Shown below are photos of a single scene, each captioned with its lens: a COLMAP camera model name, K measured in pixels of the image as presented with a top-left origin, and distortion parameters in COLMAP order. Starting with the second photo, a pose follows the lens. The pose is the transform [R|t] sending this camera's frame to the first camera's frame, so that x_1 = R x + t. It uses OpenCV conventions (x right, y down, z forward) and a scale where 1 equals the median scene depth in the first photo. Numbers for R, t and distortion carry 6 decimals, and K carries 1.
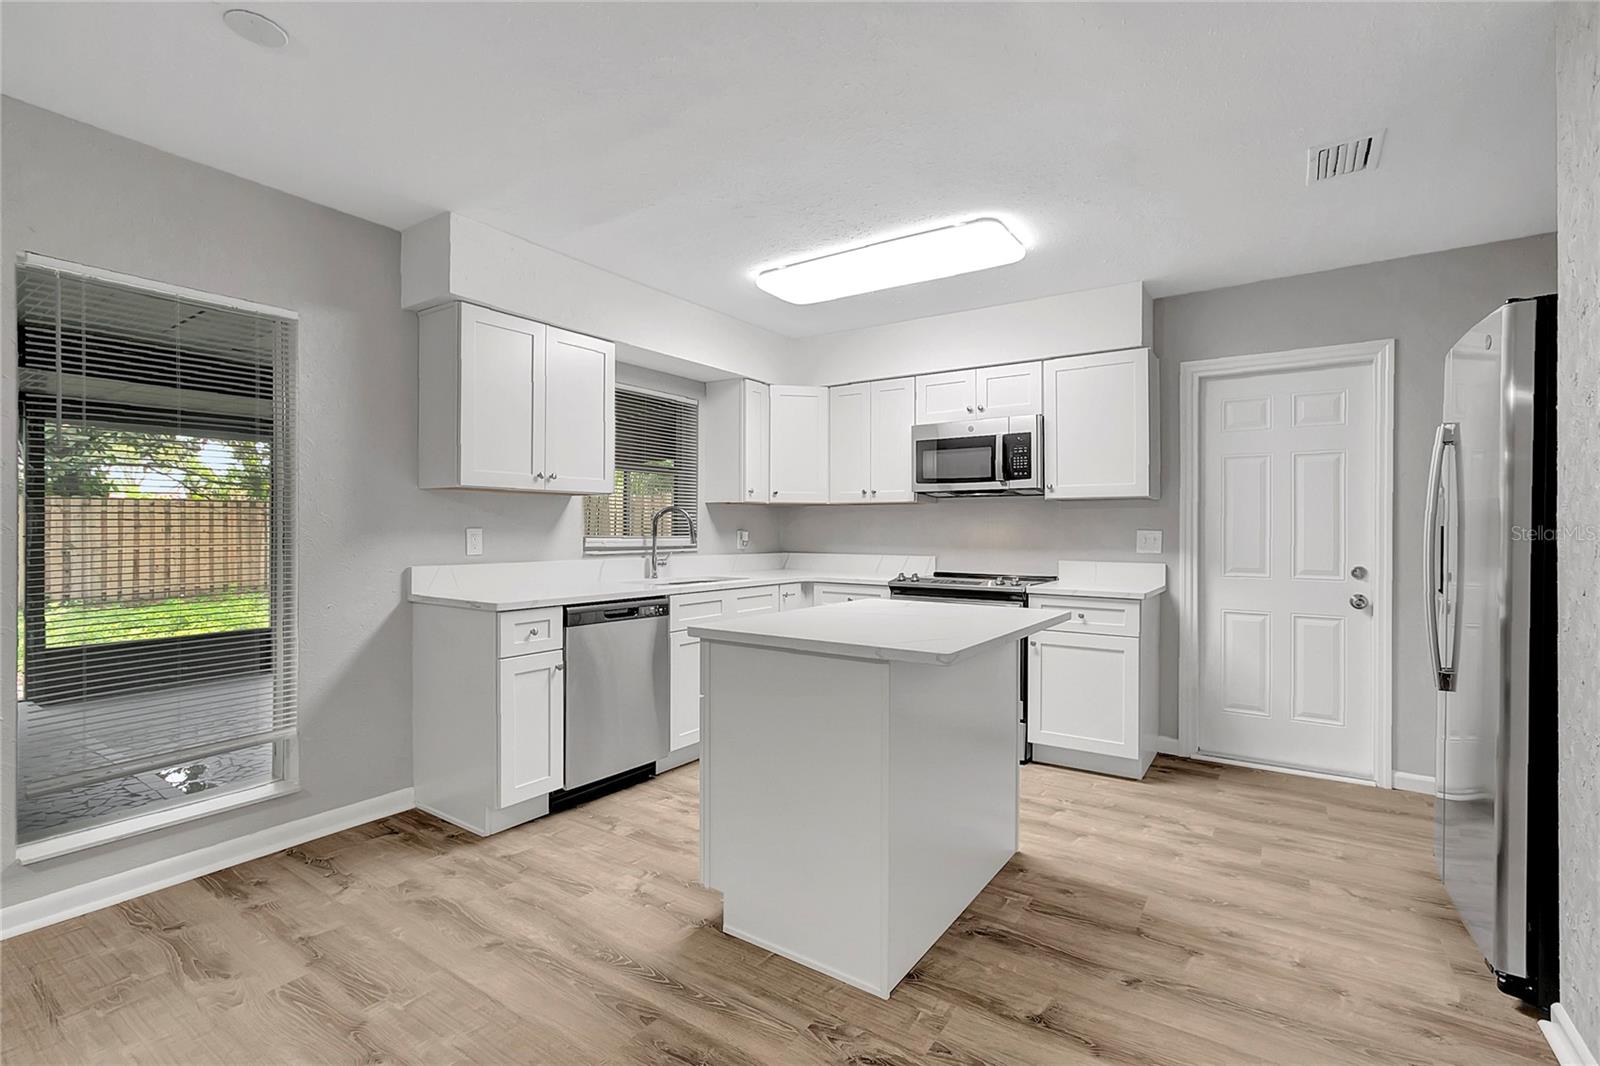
lens RADIAL K [[745.7, 0, 796.8], [0, 745.7, 530.2], [0, 0, 1]] dist [-0.024297, 0.014690]
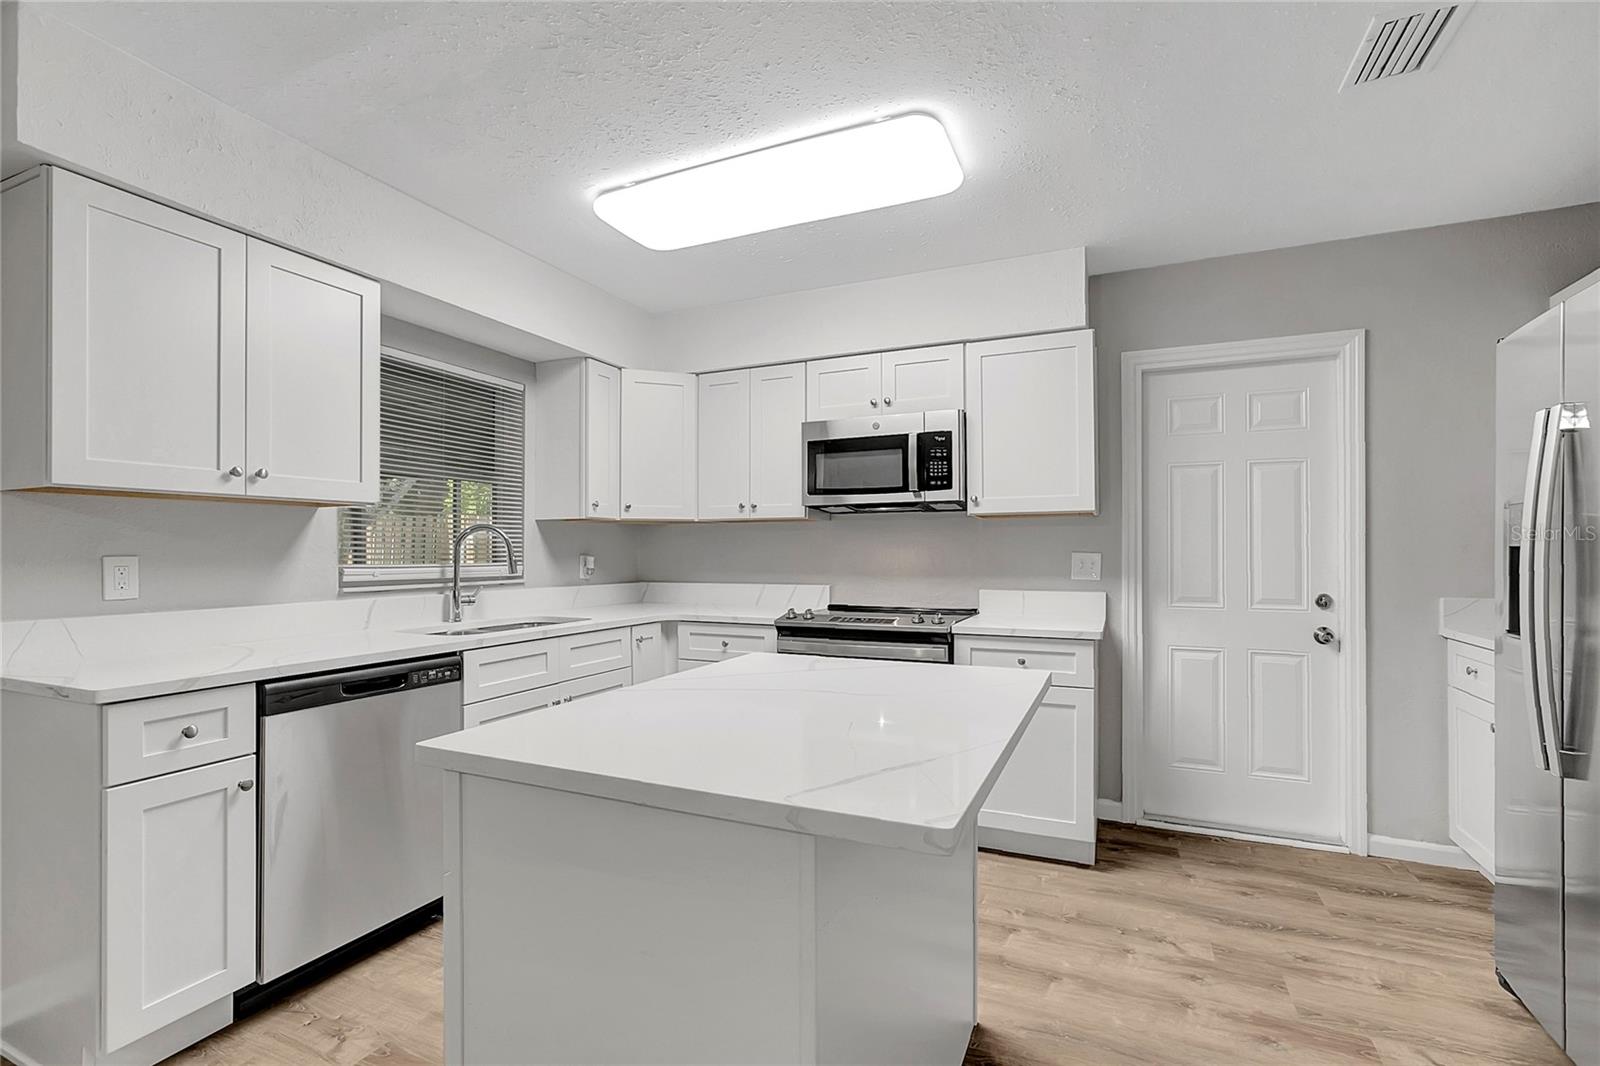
lens RADIAL K [[745.7, 0, 812.0], [0, 745.7, 543.3], [0, 0, 1]] dist [-0.024297, 0.014690]
pose [[0.981653, -0.002366, 0.190662, 0.014614], [0.004534, 0.999930, -0.010937, -0.002805], [-0.190622, 0.011601, 0.981595, 0.260565]]
